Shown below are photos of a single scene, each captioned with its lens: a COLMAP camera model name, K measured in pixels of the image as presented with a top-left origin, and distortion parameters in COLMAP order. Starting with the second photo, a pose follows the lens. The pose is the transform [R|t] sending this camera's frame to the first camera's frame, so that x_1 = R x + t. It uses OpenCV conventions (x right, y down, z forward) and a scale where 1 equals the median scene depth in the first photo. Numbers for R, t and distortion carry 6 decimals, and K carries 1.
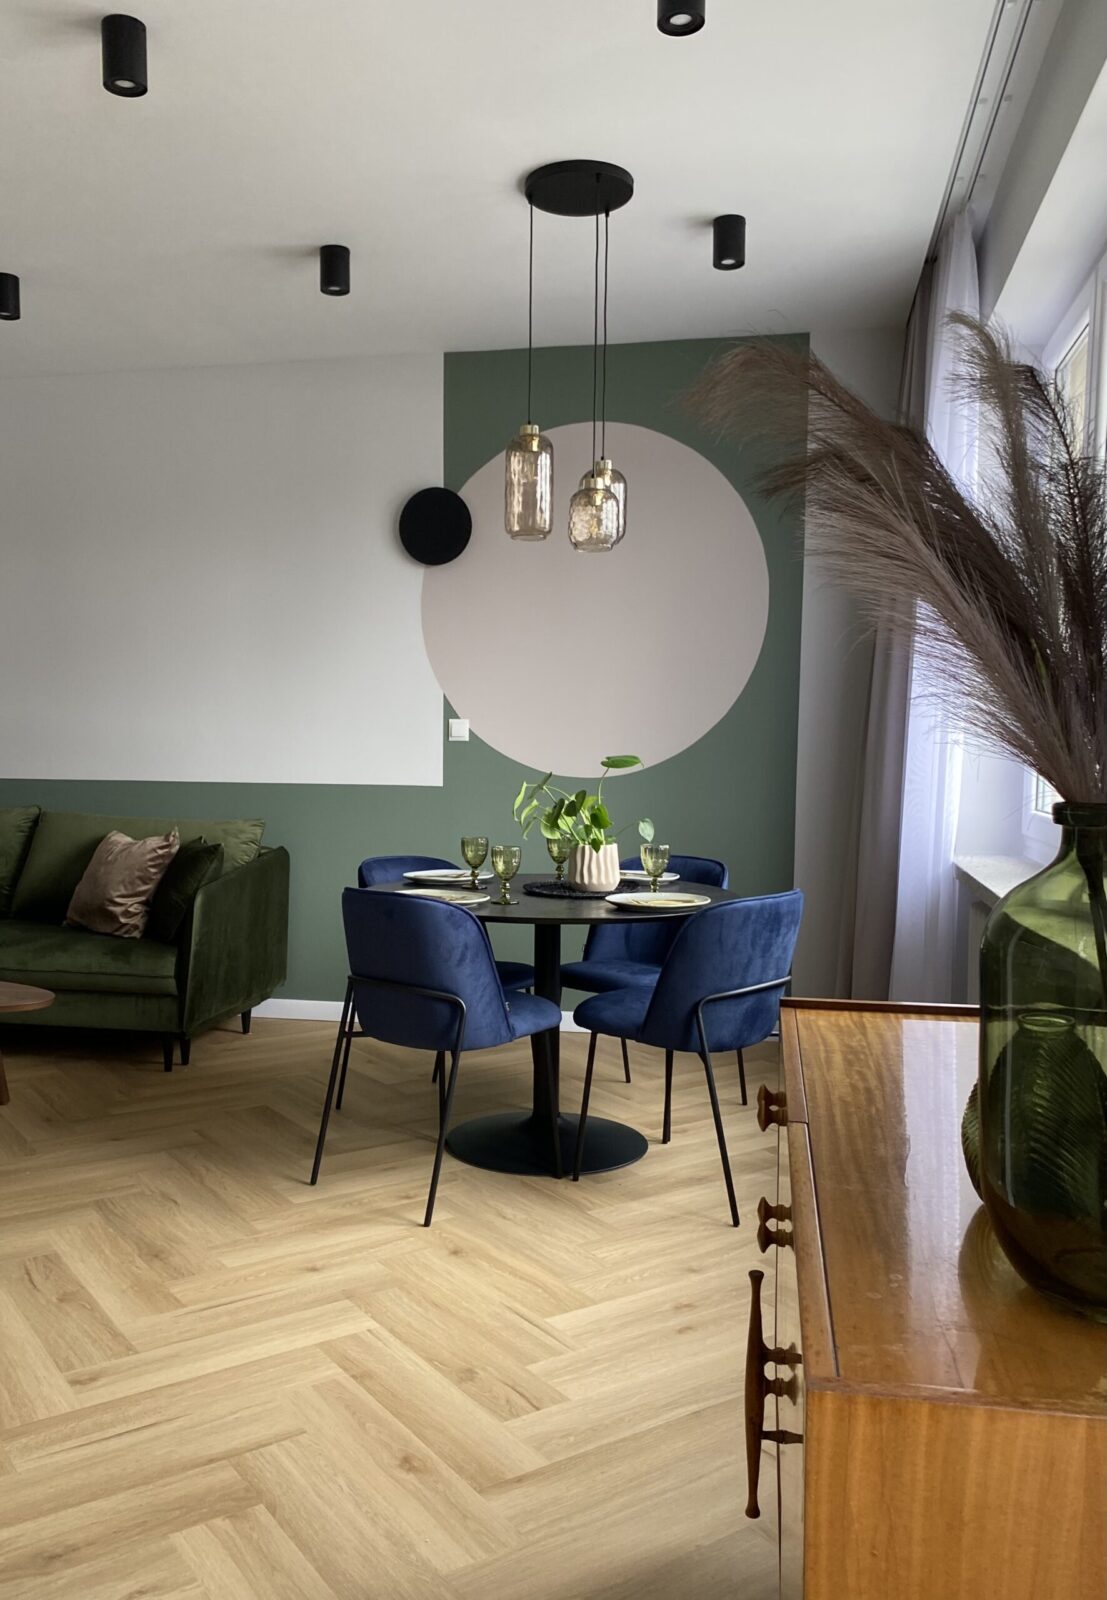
lens RADIAL K [[1310.1, 0, 506.8], [0, 1310.1, 843.2], [0, 0, 1]] dist [0.033324, -0.042554]
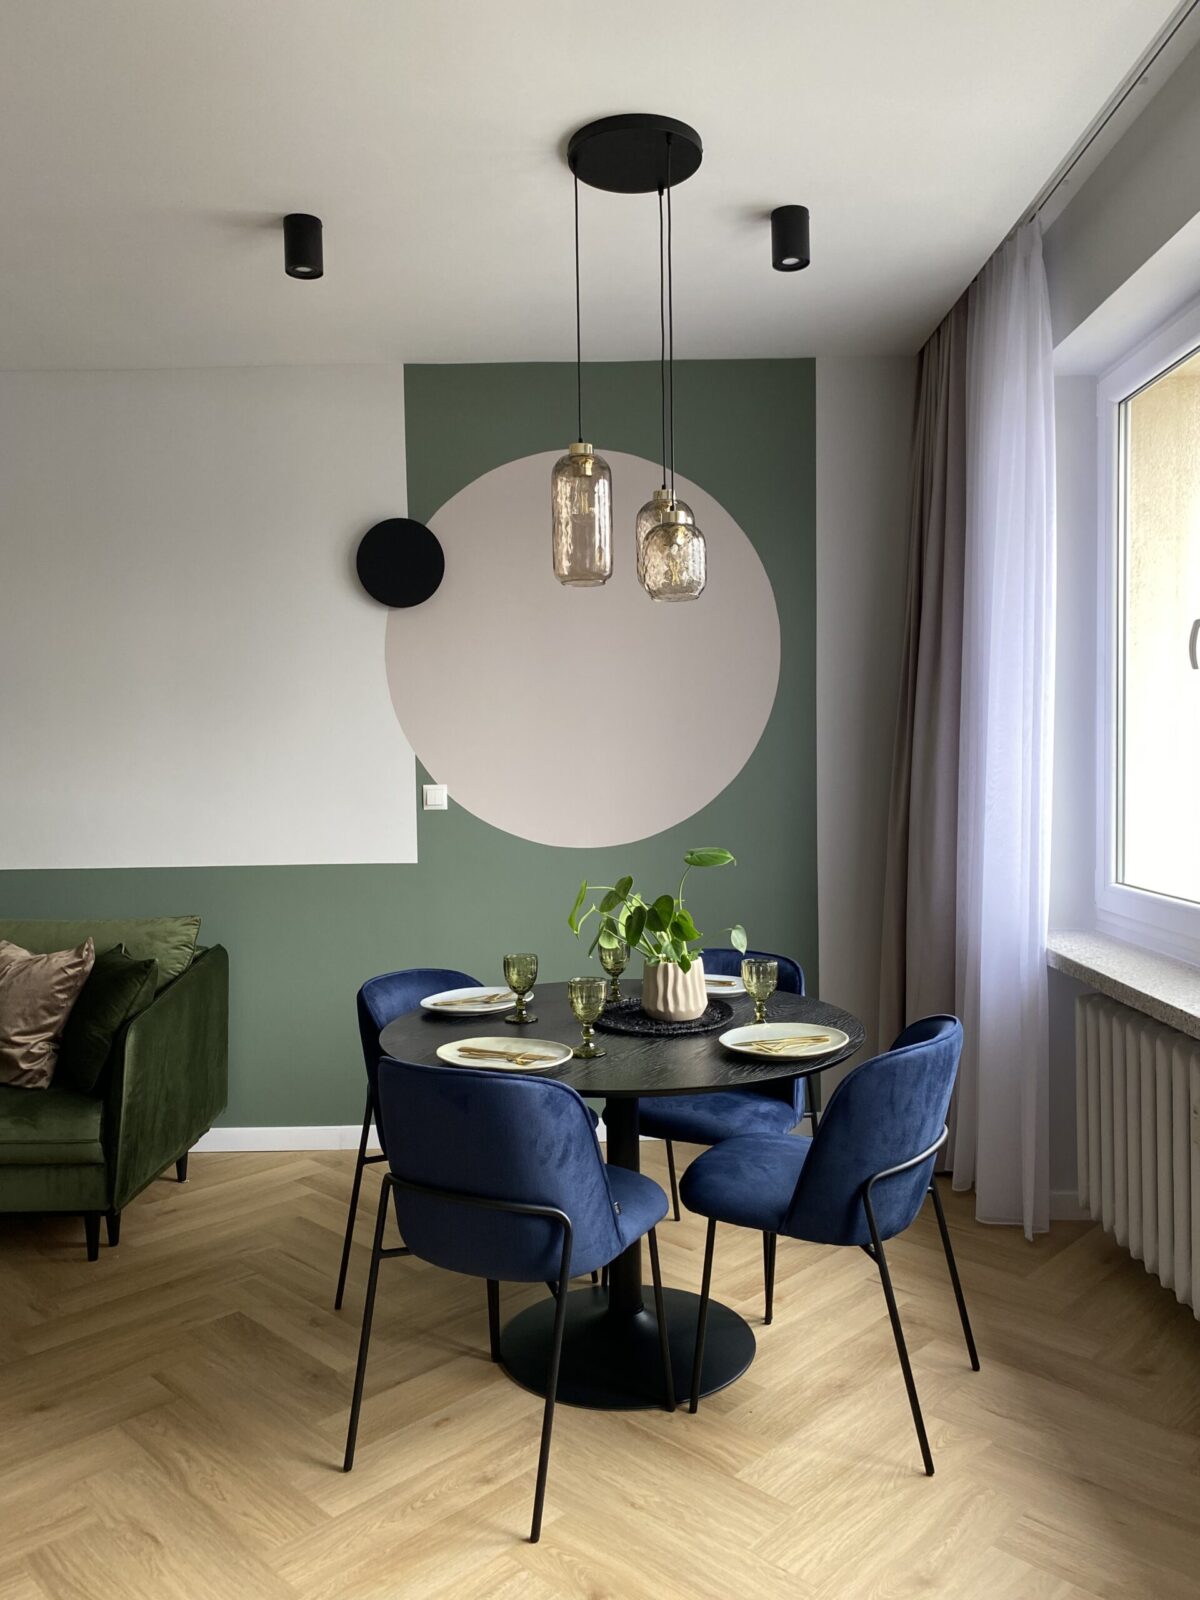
lens RADIAL K [[1227.5, 0, 617.0], [0, 1227.5, 797.0], [0, 0, 1]] dist [0.024852, -0.035735]
pose [[0.977875, -0.033205, 0.206537, -0.111386], [0.041568, 0.998477, -0.036286, -0.068213], [-0.205018, 0.044068, 0.977766, 0.247685]]
